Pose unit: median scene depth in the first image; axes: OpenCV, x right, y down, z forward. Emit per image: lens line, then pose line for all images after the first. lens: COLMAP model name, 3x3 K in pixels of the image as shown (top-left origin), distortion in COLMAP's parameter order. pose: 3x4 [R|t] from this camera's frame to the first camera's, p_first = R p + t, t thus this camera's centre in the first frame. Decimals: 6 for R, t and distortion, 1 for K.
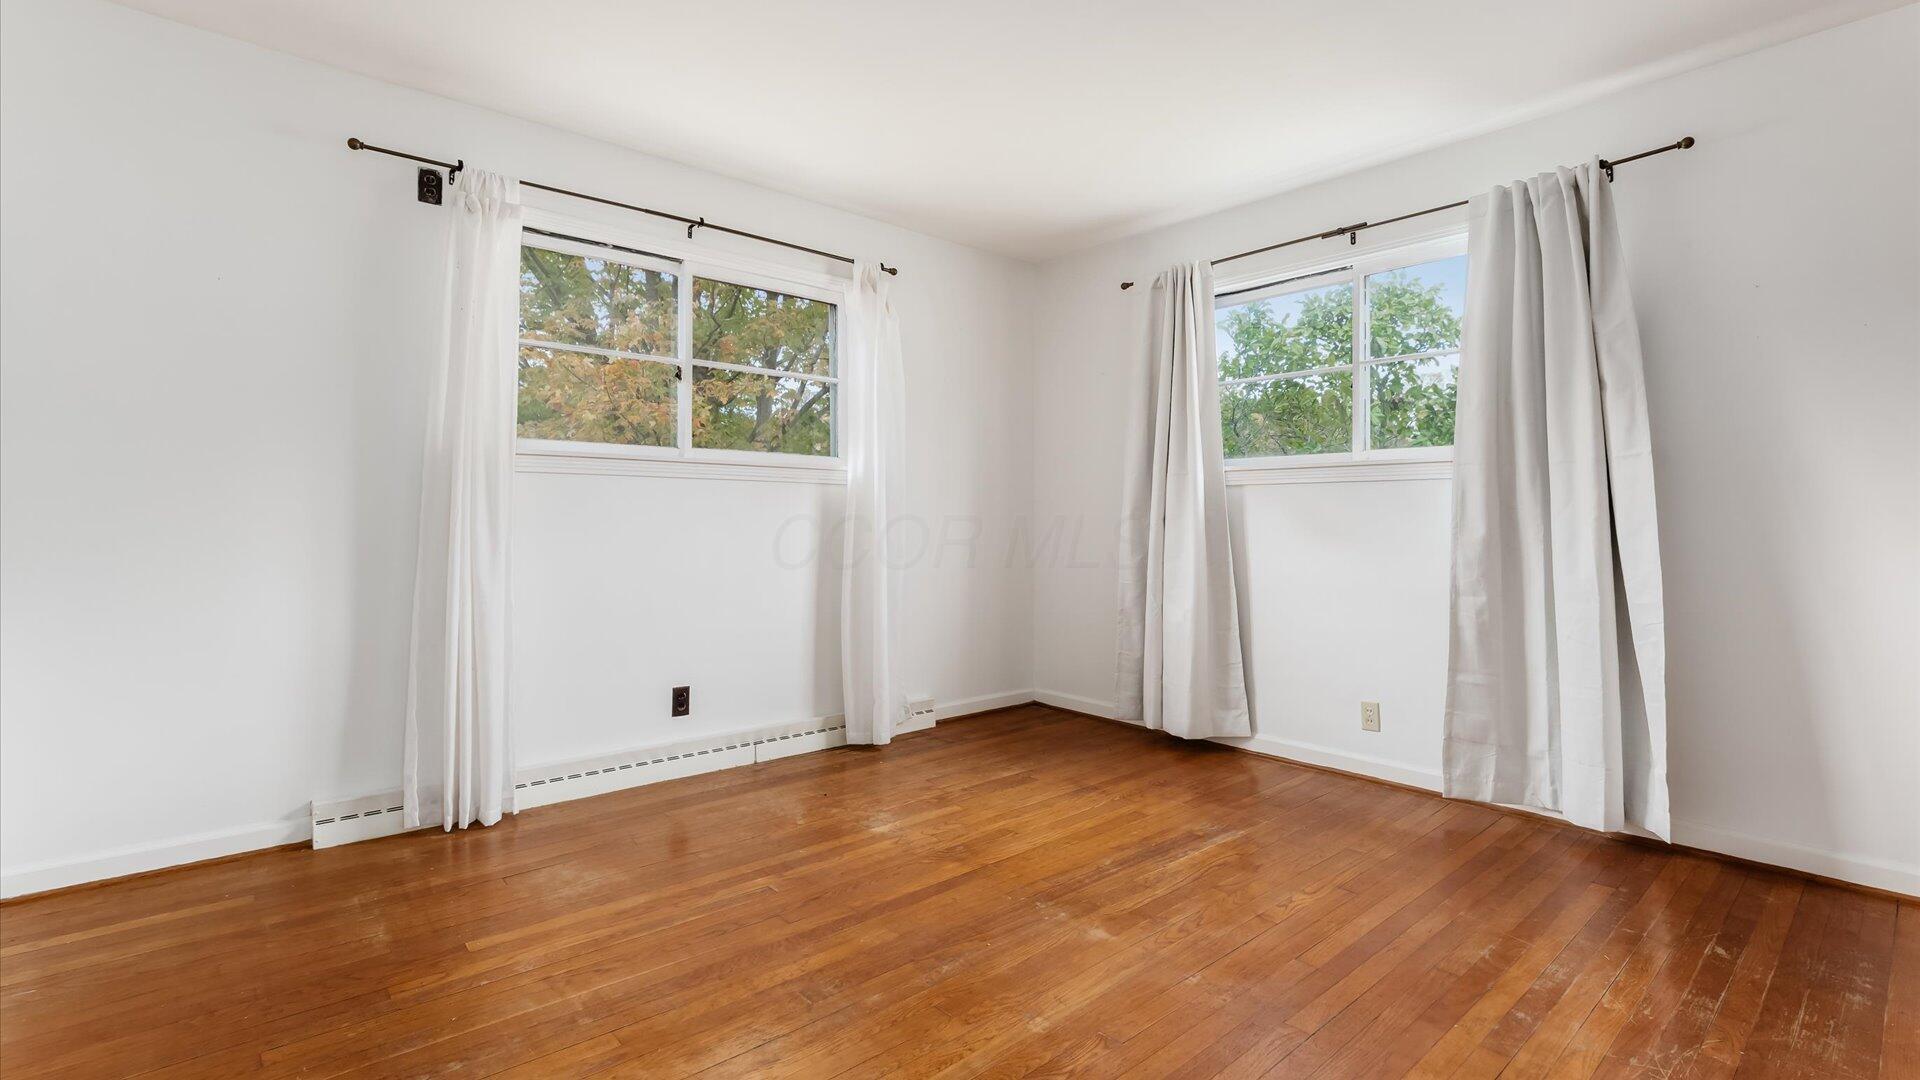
lens RADIAL K [[857.3, 0, 944.2], [0, 857.3, 535.4], [0, 0, 1]] dist [-0.009057, -0.000295]
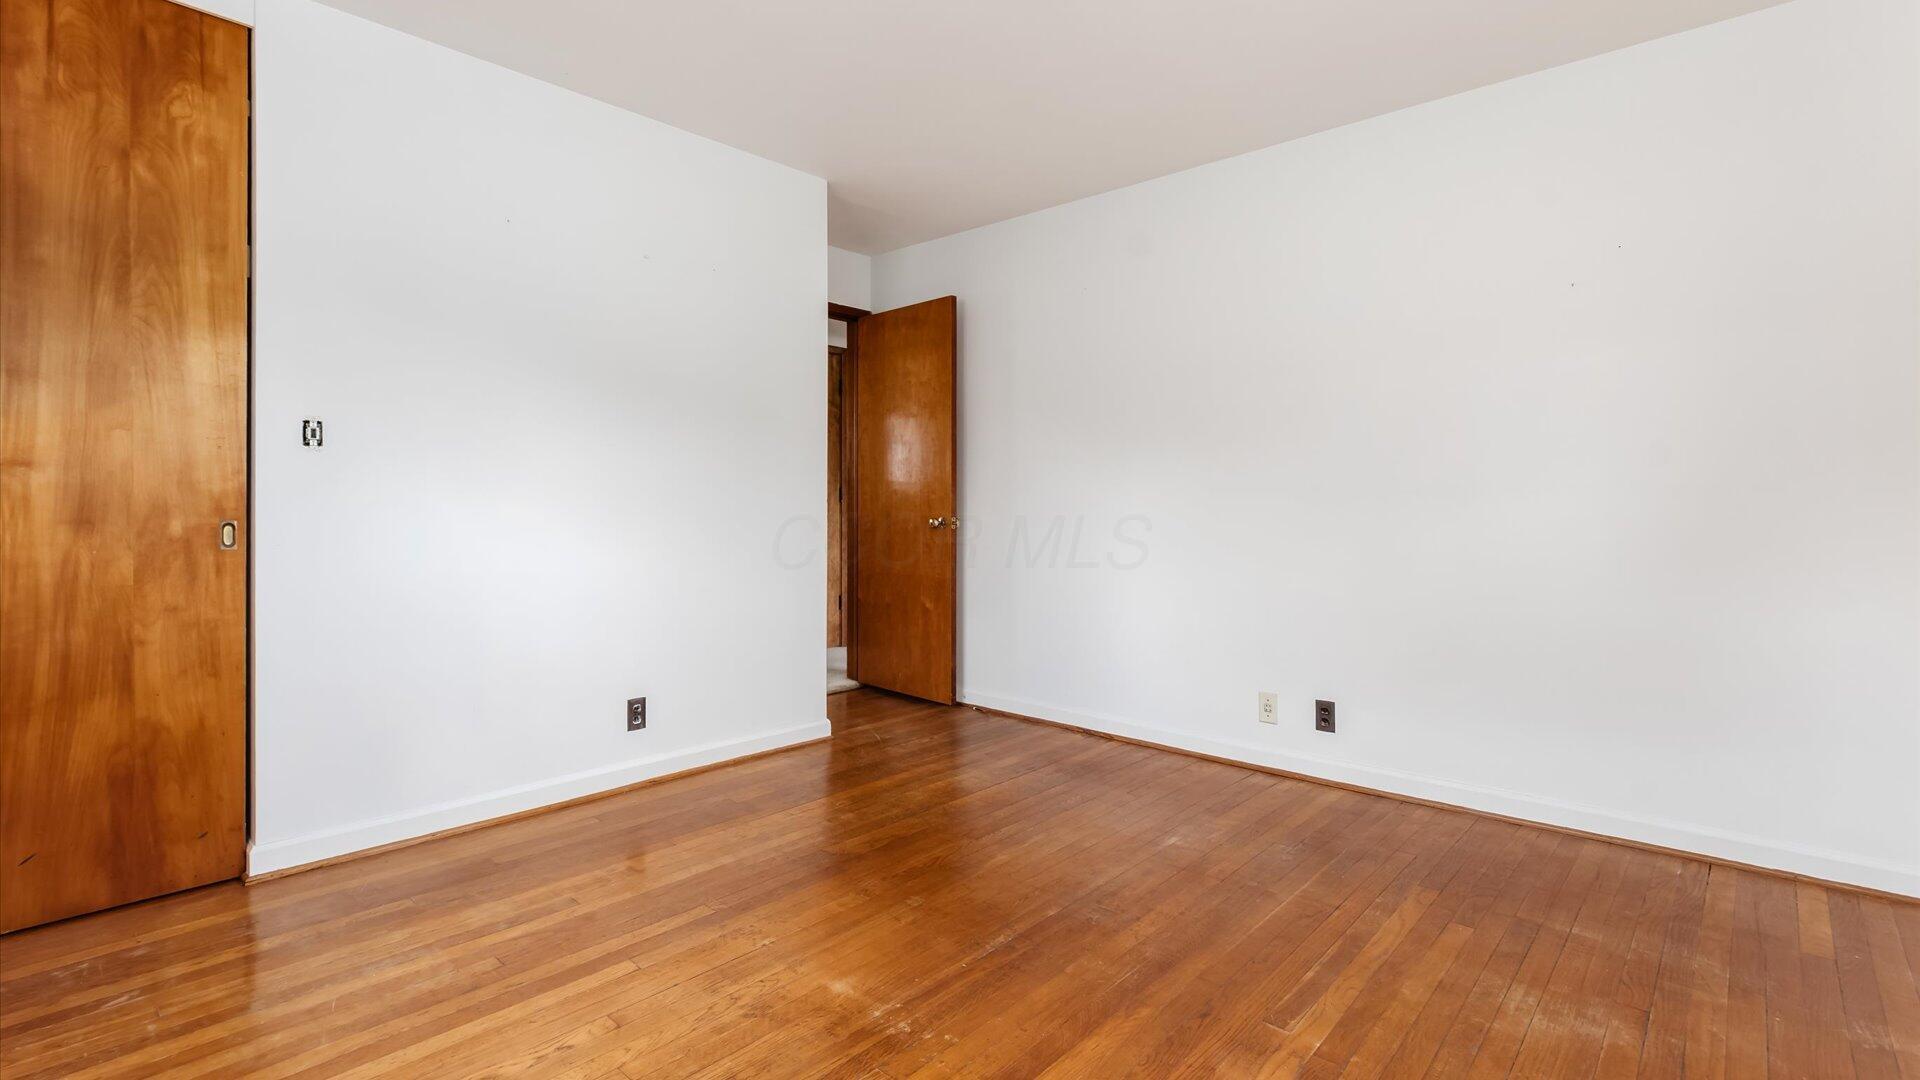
lens RADIAL K [[857.3, 0, 944.2], [0, 857.3, 535.4], [0, 0, 1]] dist [-0.009057, -0.000295]
pose [[-0.993053, -0.008186, -0.117382, 0.175100], [-0.012831, 0.999162, 0.038869, -0.022369], [0.116966, 0.040105, -0.992326, 1.776304]]
